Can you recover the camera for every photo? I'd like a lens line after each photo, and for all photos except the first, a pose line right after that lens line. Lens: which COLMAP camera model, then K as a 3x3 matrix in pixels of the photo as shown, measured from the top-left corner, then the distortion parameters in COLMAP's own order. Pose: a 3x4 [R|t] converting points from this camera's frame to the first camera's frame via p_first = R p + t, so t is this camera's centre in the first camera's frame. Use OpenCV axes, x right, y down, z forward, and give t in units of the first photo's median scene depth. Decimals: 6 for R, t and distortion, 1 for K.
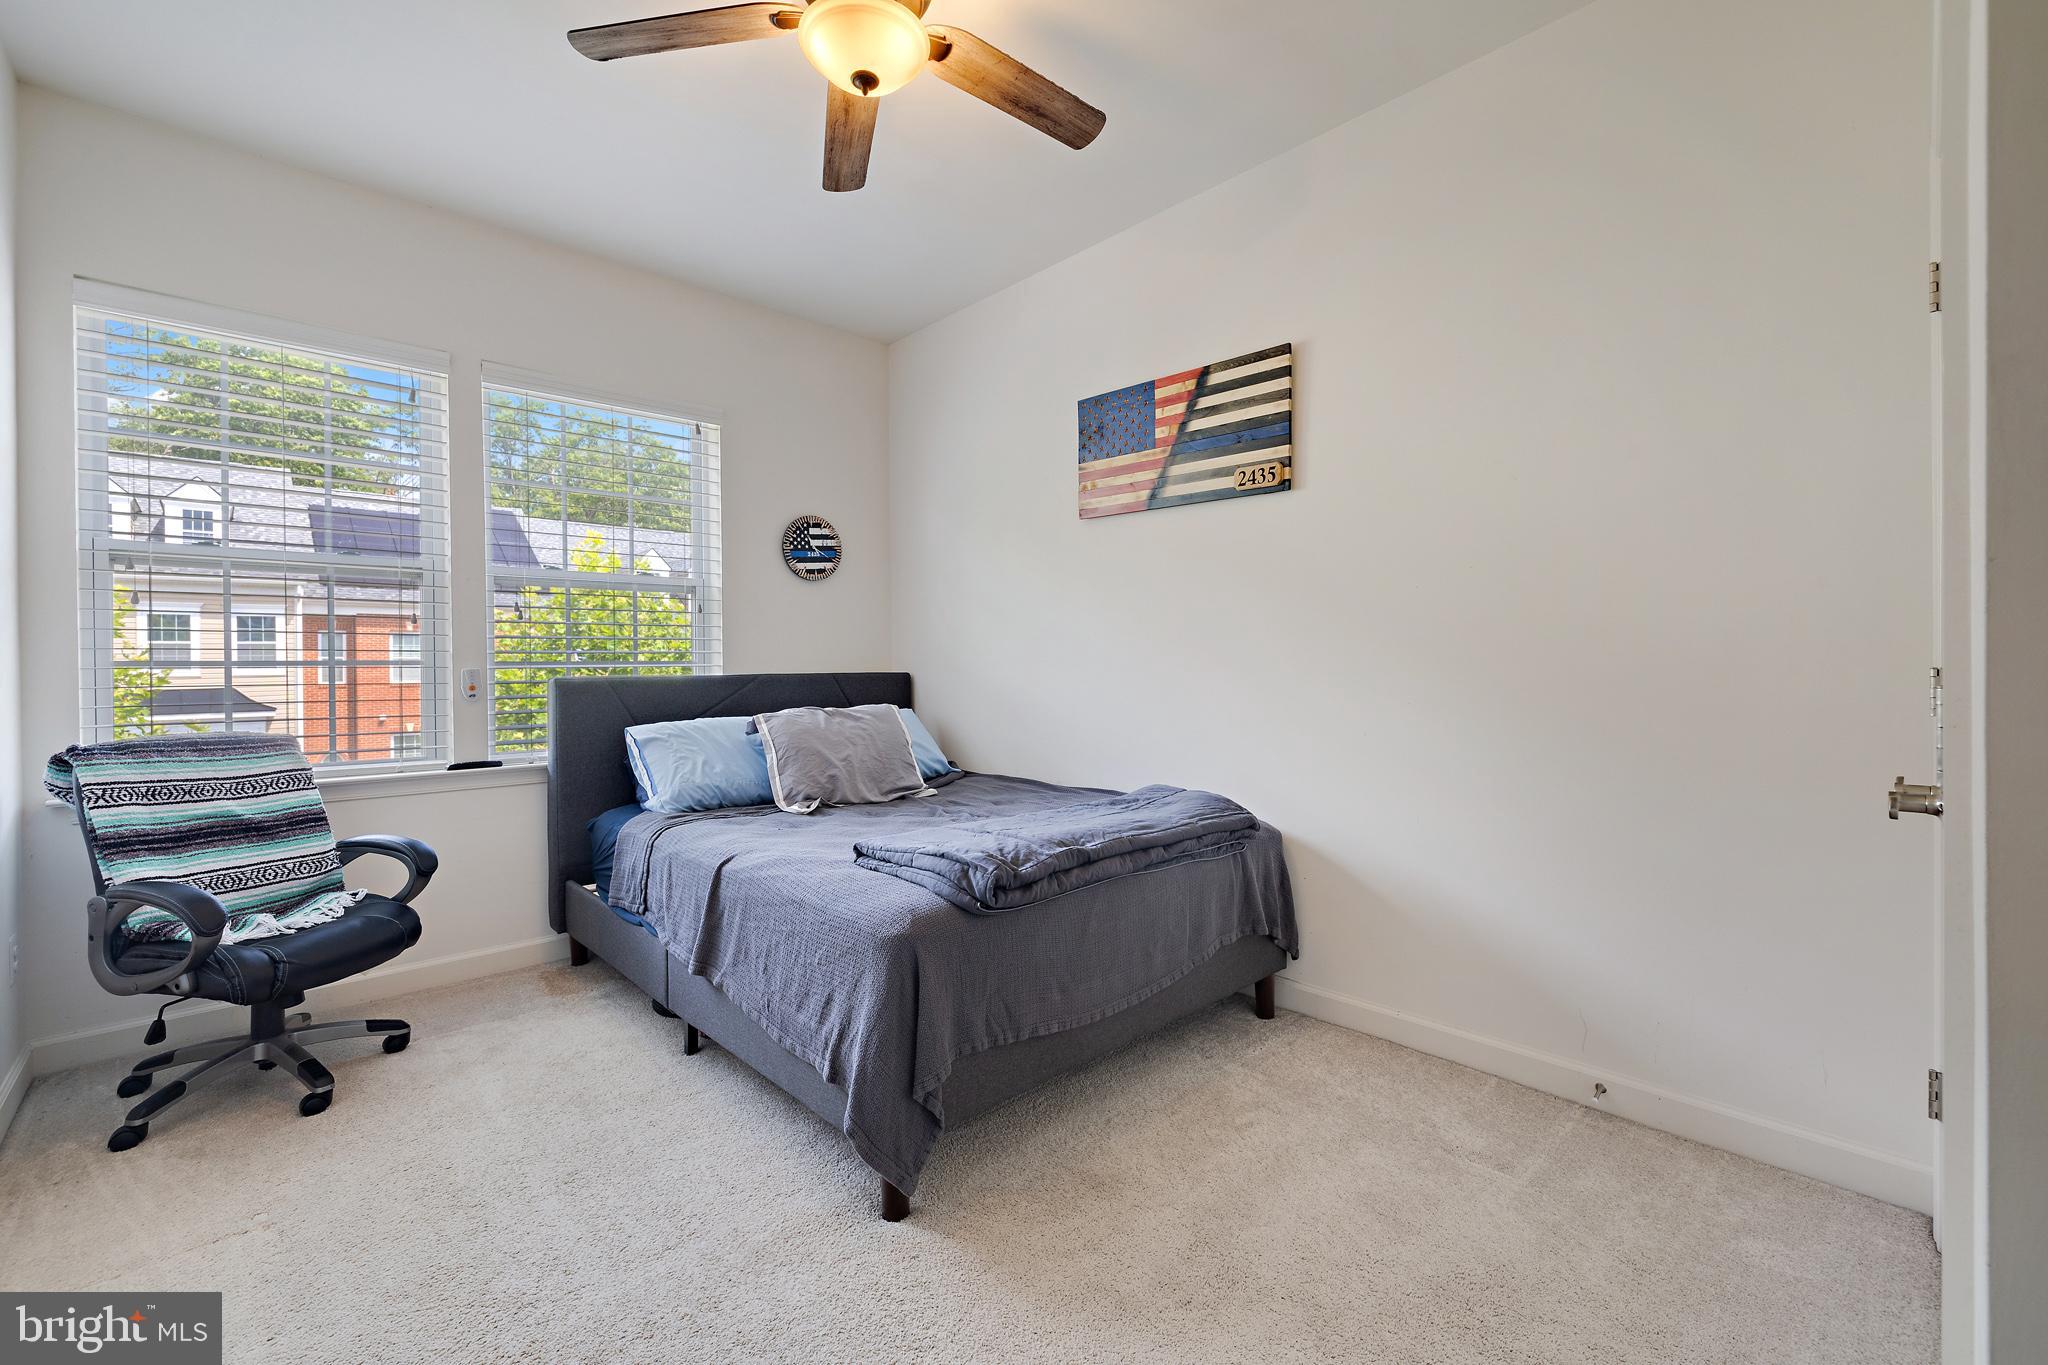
lens RADIAL K [[864.8, 0, 1017.9], [0, 864.8, 672.7], [0, 0, 1]] dist [-0.004501, -0.000553]
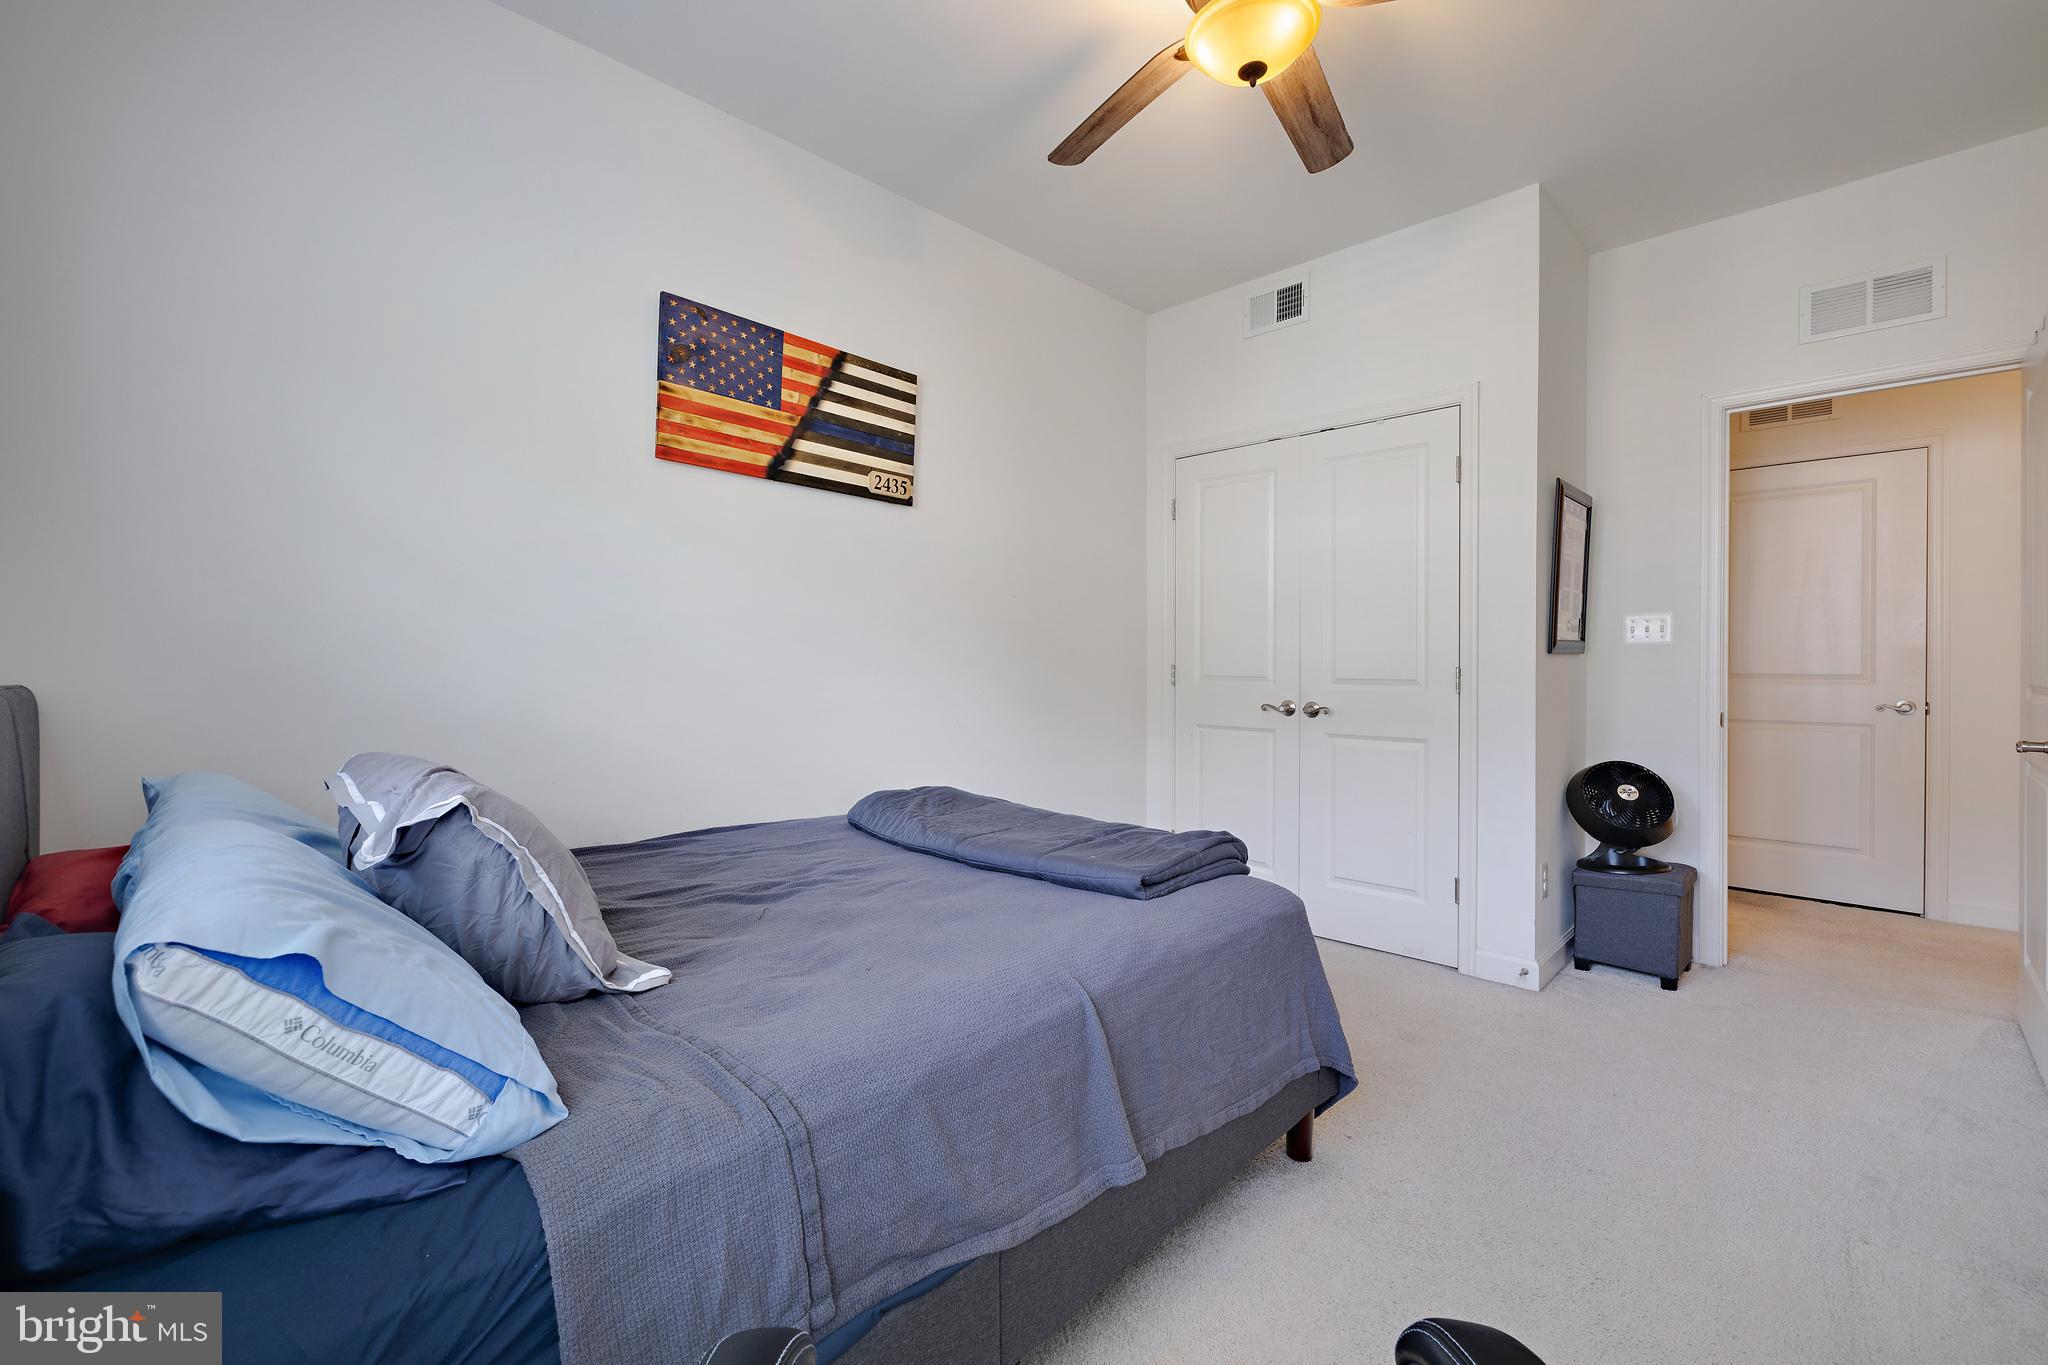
lens RADIAL K [[858.7, 0, 1024.3], [0, 858.7, 670.5], [0, 0, 1]] dist [0.000474, 0.000096]
pose [[-0.030666, -0.006374, 0.999509, -0.780254], [0.009572, 0.999932, 0.006670, -0.005897], [-0.999484, 0.009772, -0.030603, 0.874795]]
